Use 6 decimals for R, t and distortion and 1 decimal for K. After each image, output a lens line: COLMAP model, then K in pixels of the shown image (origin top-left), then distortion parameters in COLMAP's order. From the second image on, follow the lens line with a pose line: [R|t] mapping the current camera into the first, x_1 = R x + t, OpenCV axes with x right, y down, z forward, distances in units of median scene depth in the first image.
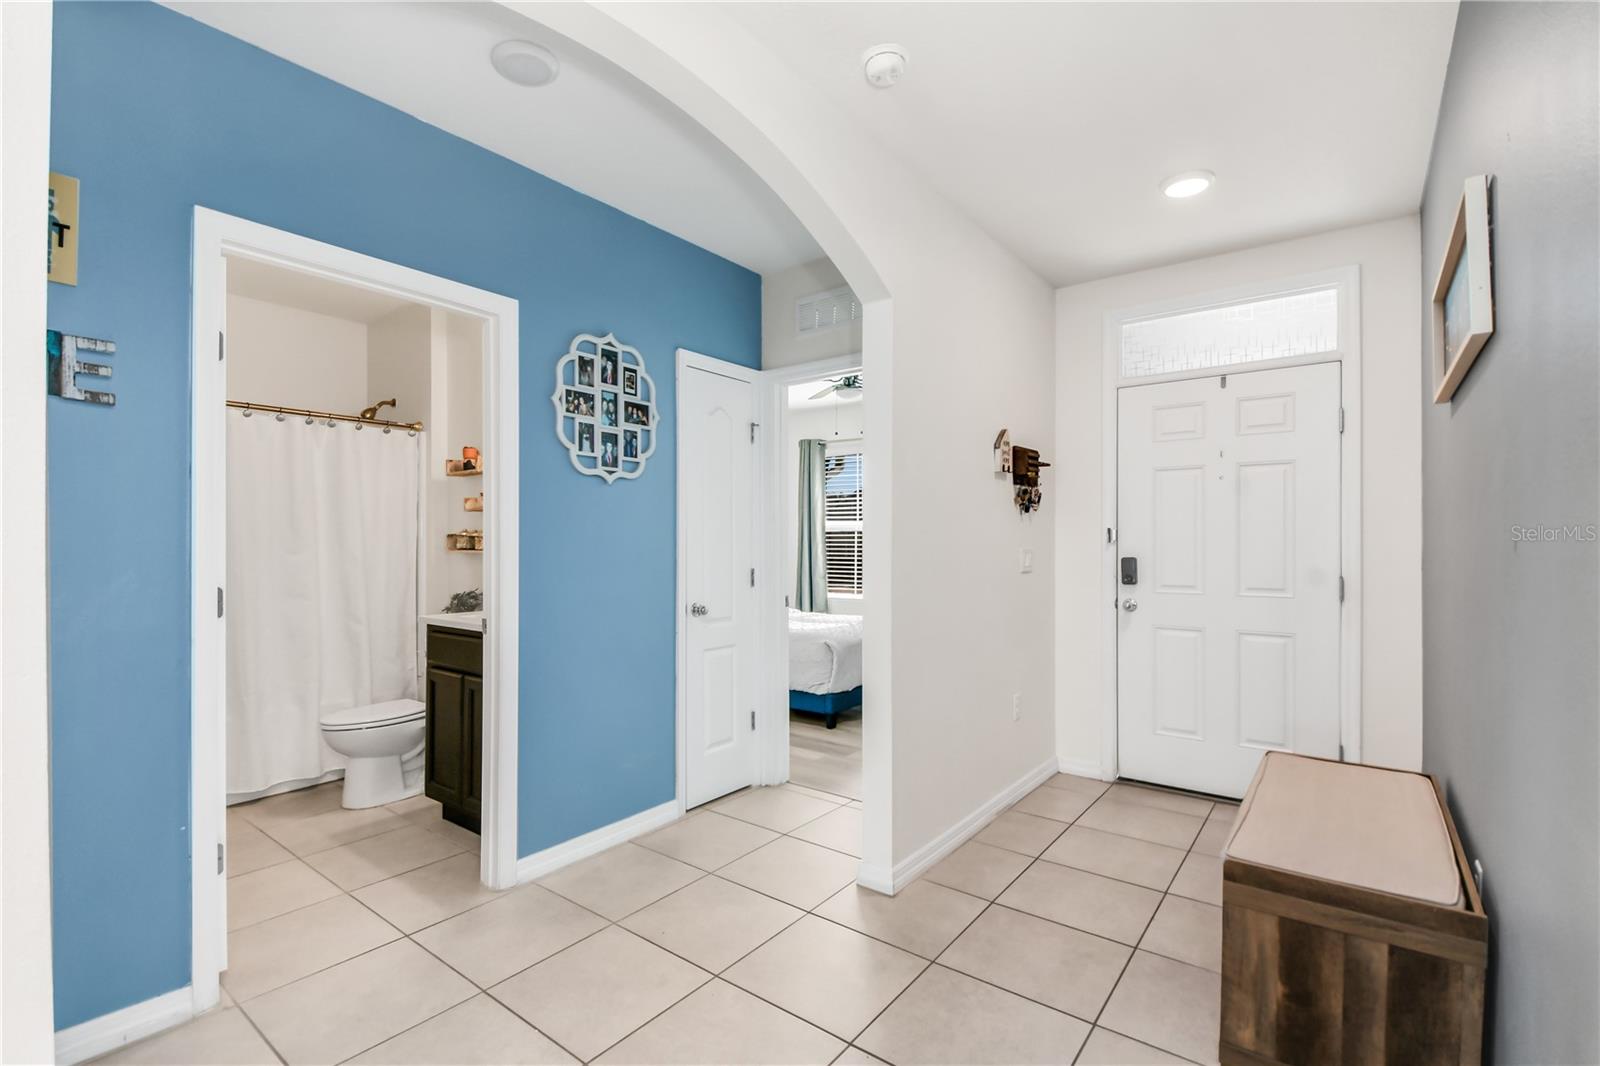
lens RADIAL K [[736.3, 0, 800.0], [0, 736.3, 533.0], [0, 0, 1]] dist [-0.001456, -0.000458]
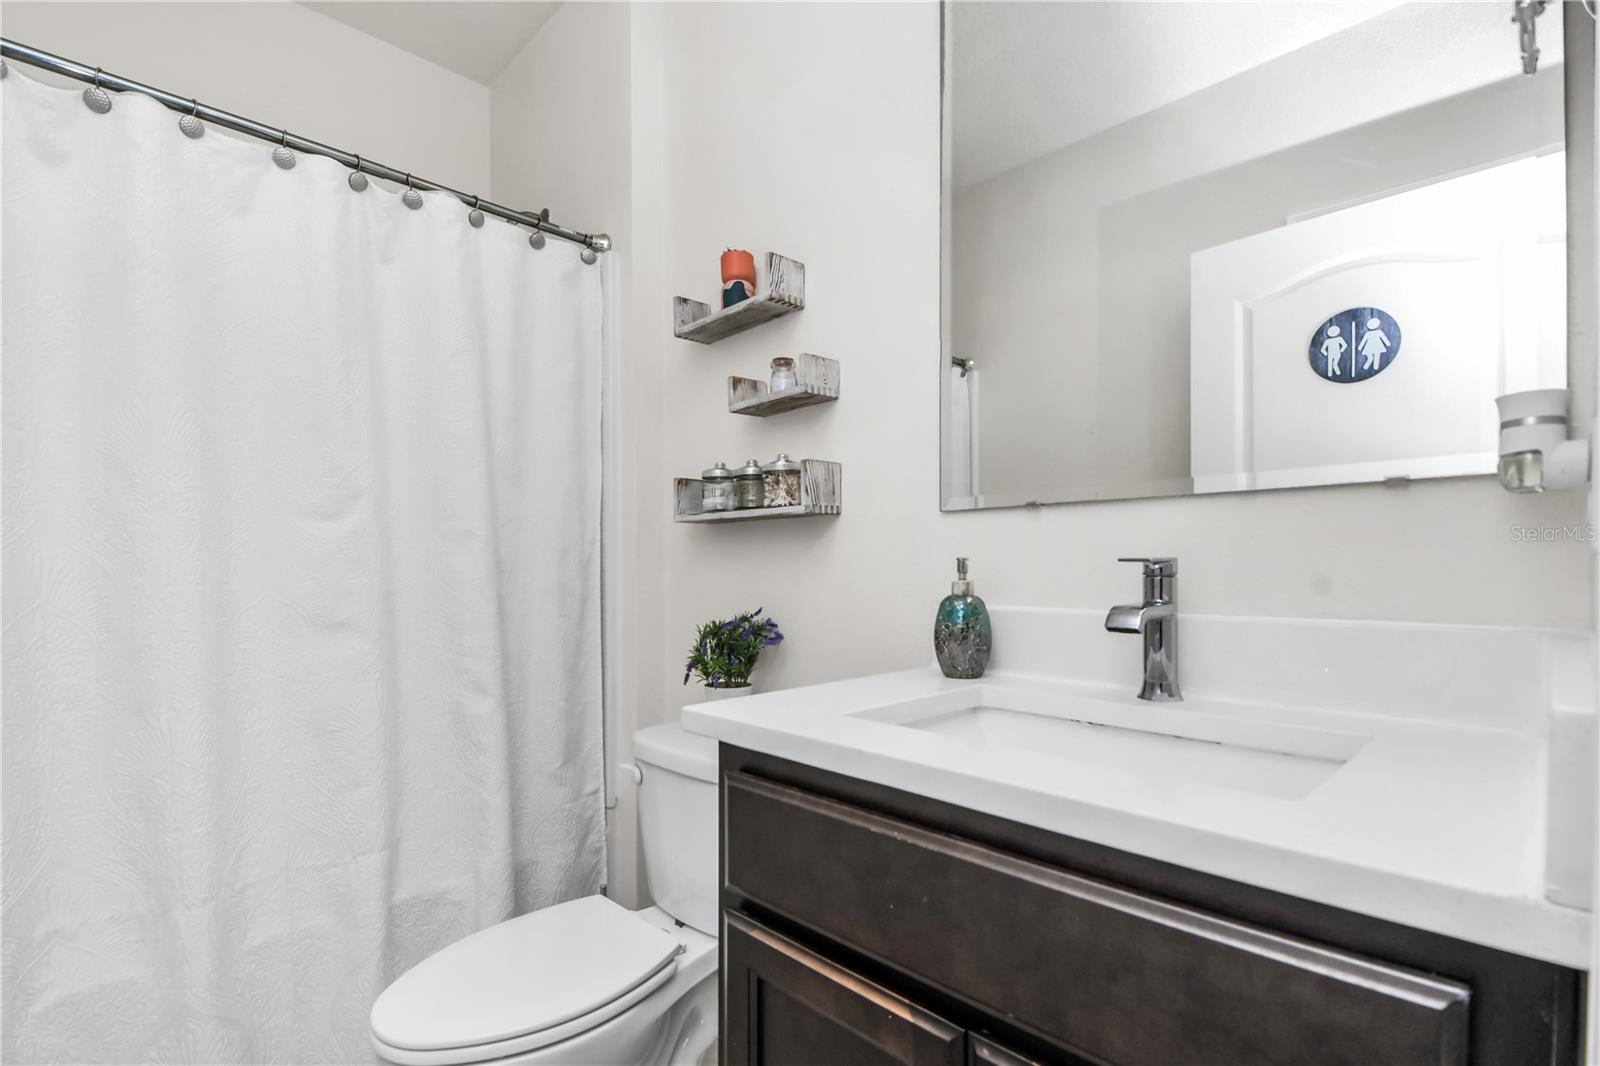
lens RADIAL K [[765.0, 0, 800.0], [0, 765.0, 533.0], [0, 0, 1]] dist [-0.001511, -0.000410]
pose [[0.991487, -0.017473, -0.129026, -0.368179], [0.016087, 0.999801, -0.011776, 0.040060], [0.129207, 0.009600, 0.991571, 0.601657]]
